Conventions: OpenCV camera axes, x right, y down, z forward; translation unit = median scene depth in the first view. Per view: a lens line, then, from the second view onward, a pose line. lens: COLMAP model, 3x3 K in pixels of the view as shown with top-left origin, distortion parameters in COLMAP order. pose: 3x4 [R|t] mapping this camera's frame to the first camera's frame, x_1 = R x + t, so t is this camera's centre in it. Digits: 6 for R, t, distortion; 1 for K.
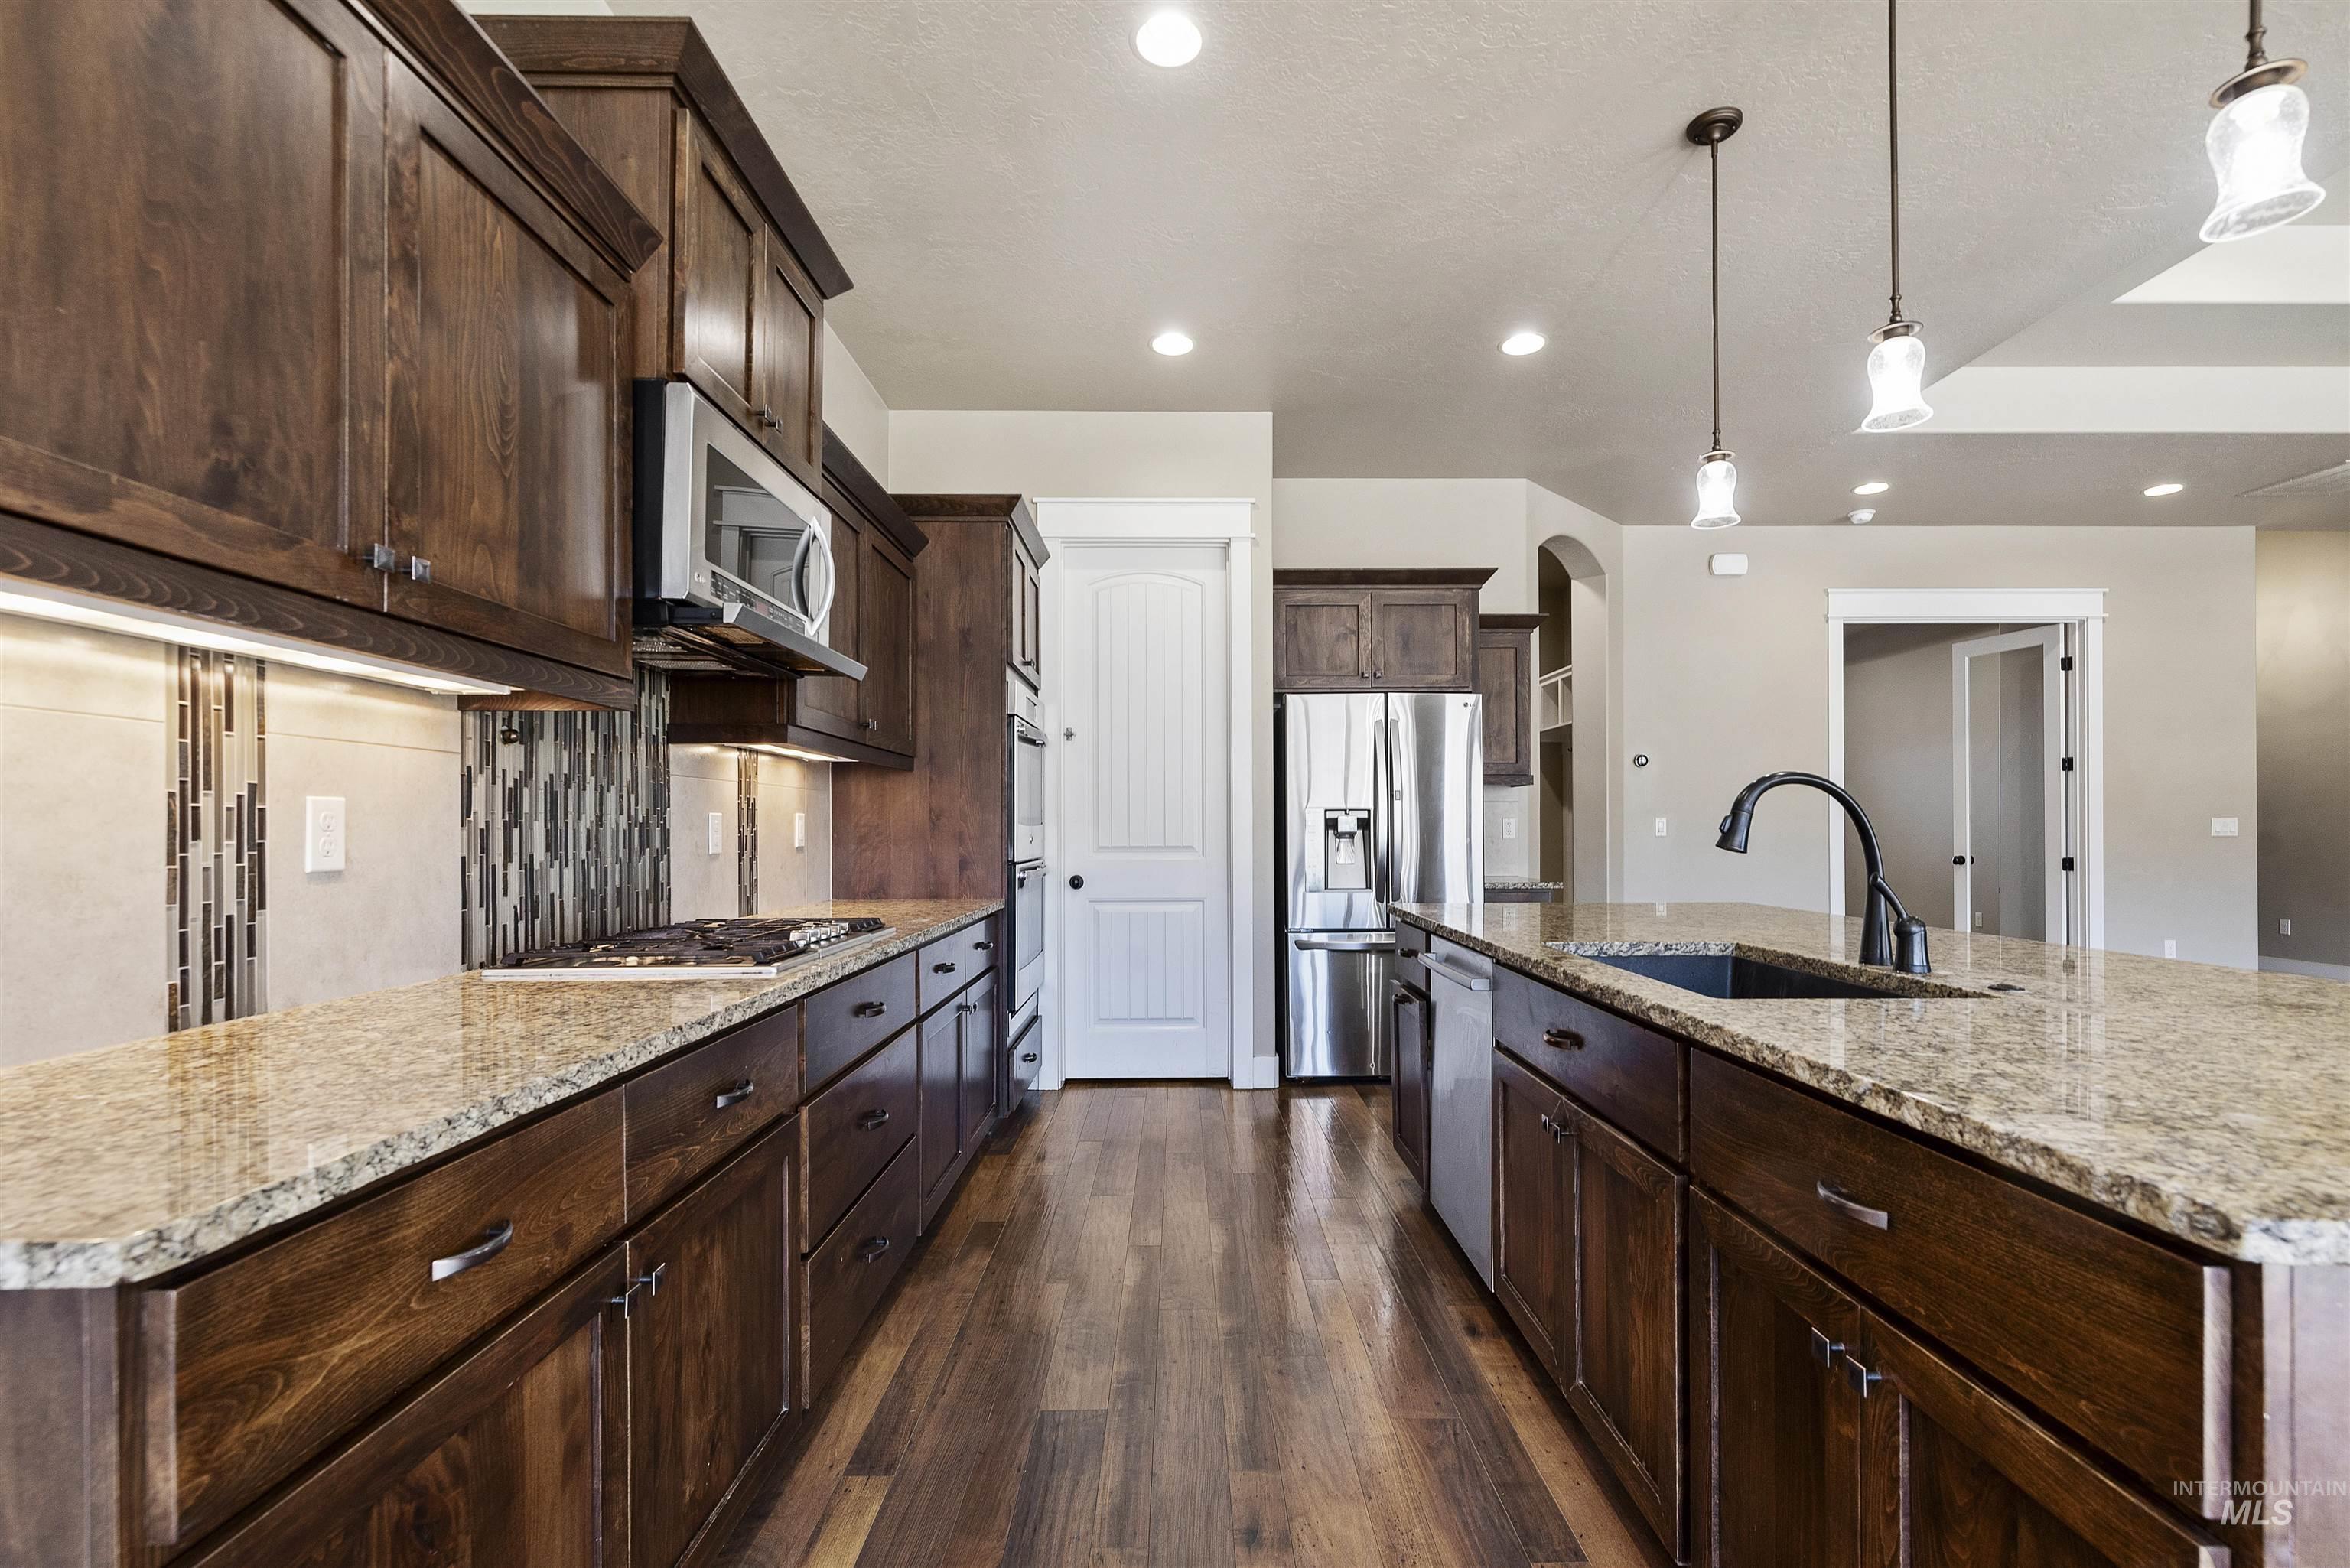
lens RADIAL K [[1031.1, 0, 1200.9], [0, 1031.1, 828.6], [0, 0, 1]] dist [0.004681, 0.000123]
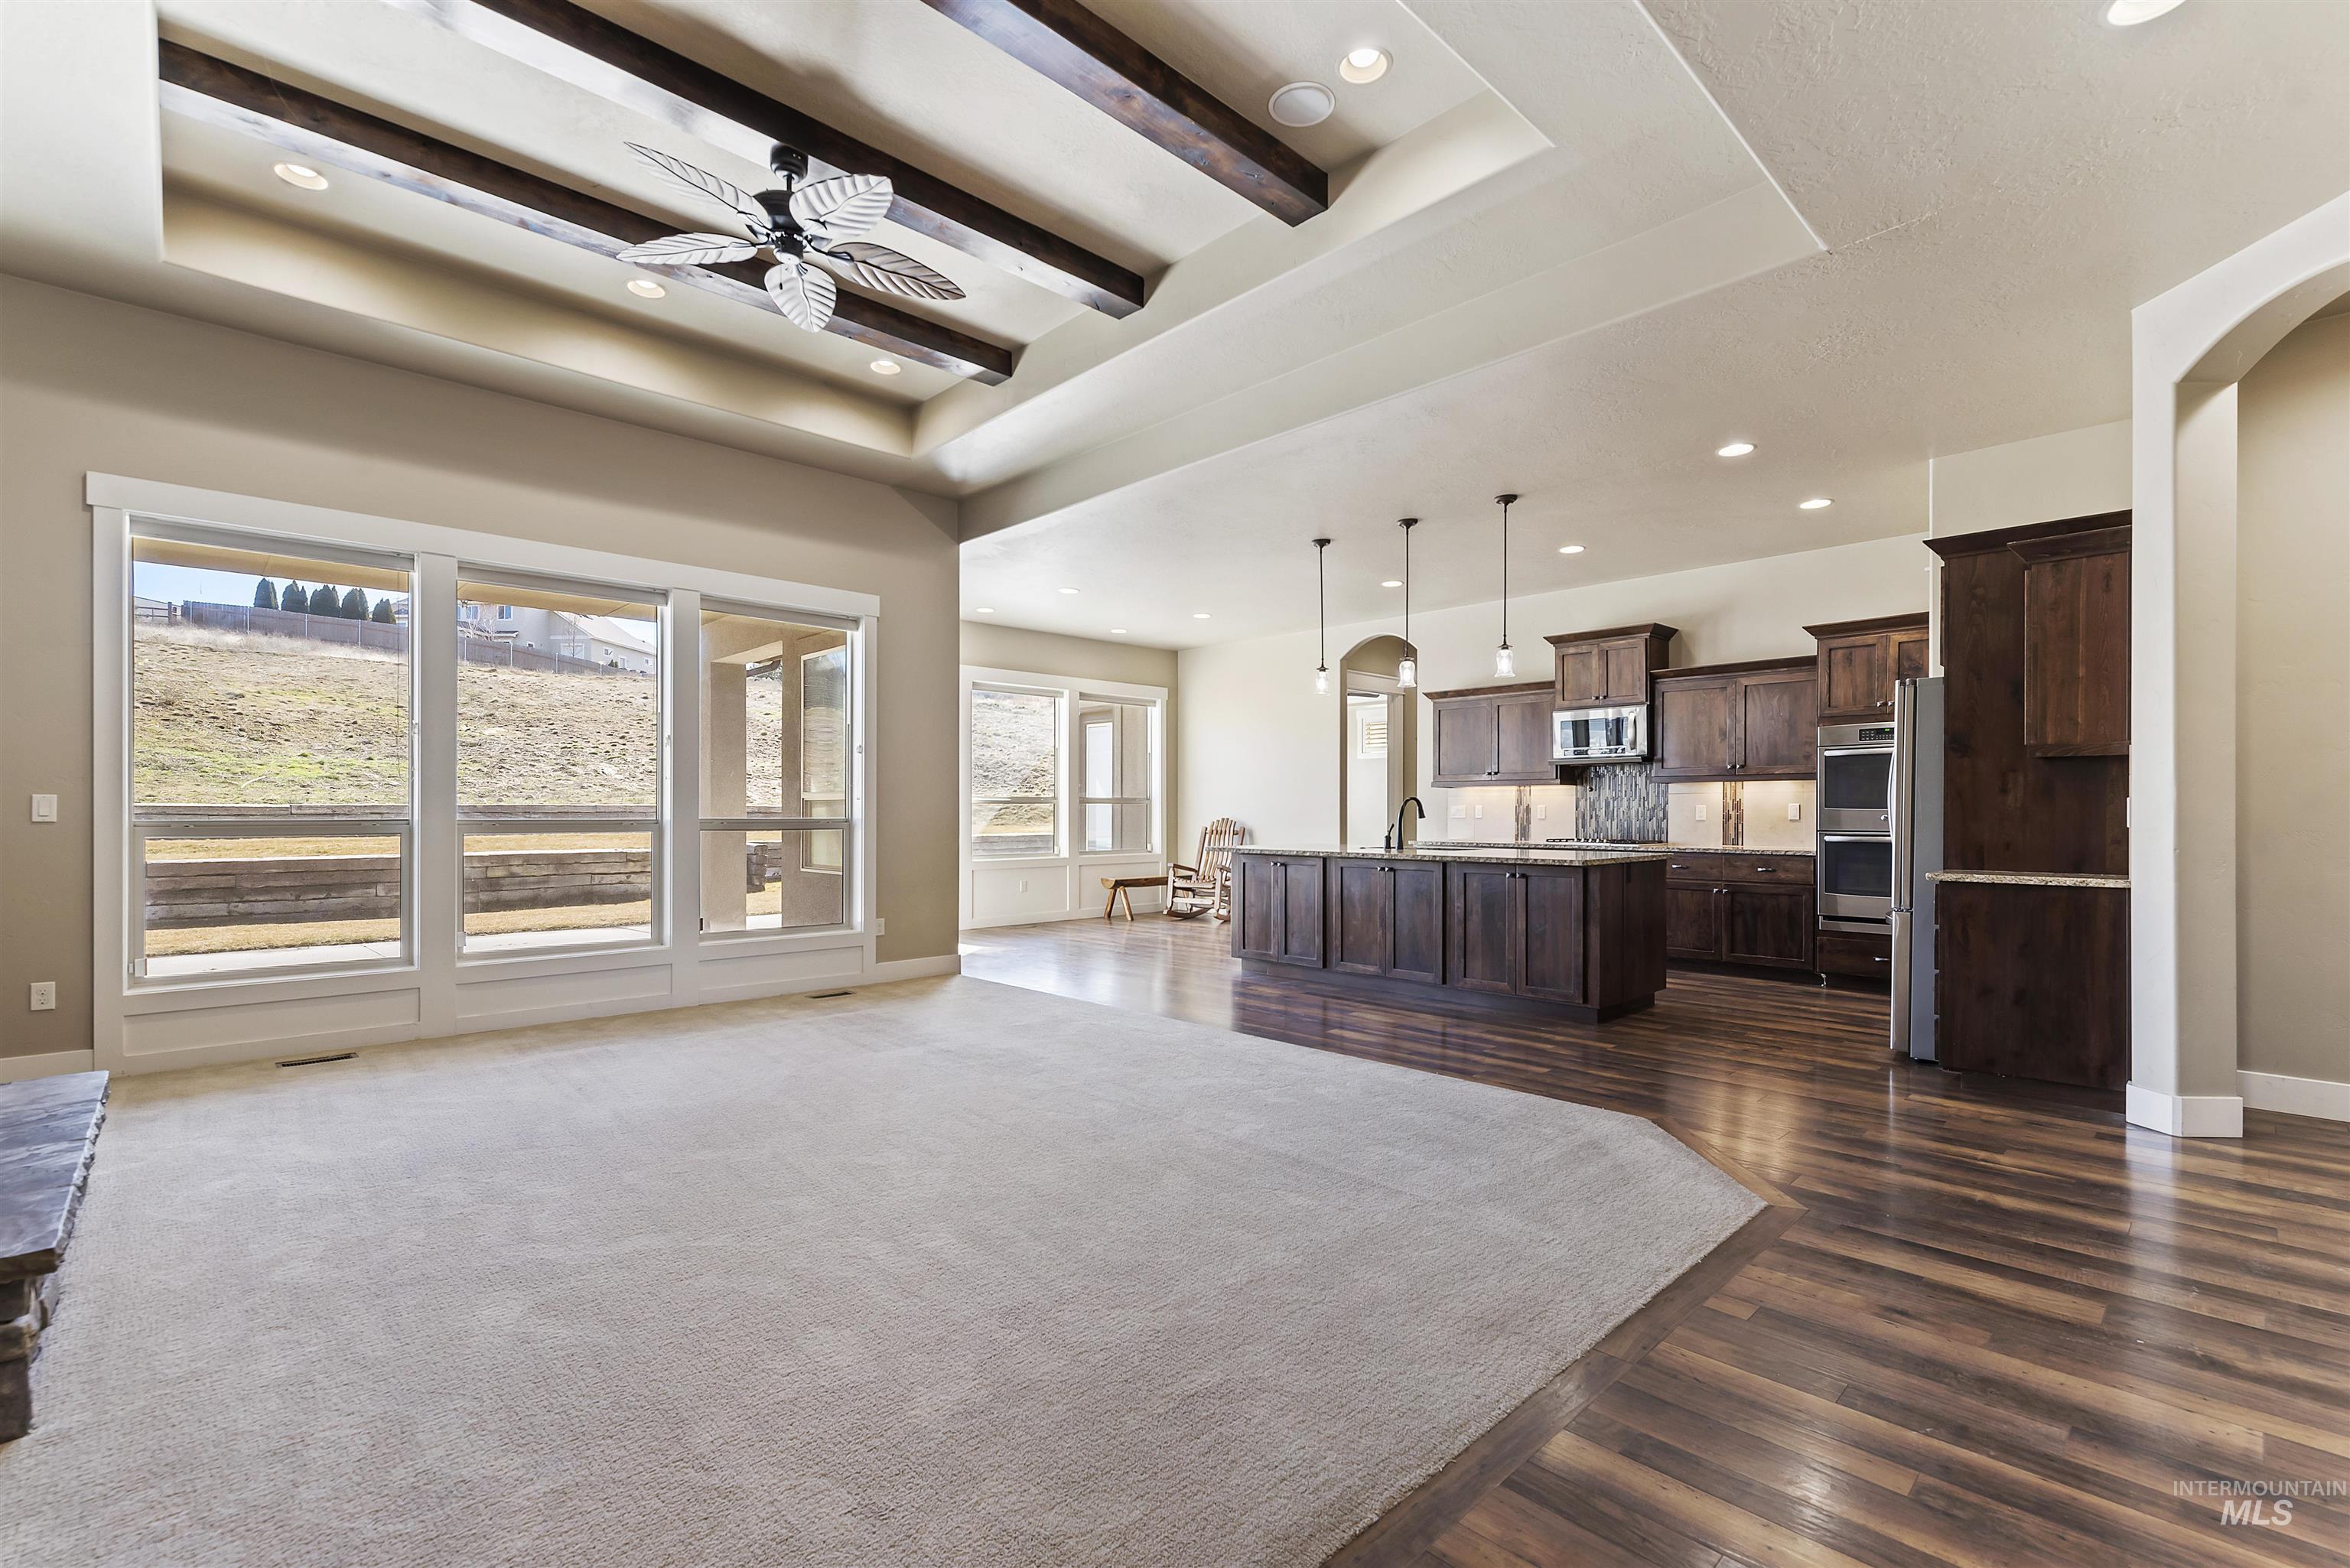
lens RADIAL K [[1031.1, 0, 1191.4], [0, 1031.1, 817.3], [0, 0, 1]] dist [0.004681, 0.000123]
pose [[-0.728585, 0.004870, -0.684938, 3.078249], [0.000834, 0.999980, 0.006222, -0.001641], [0.684955, 0.003962, -0.728574, 2.638862]]
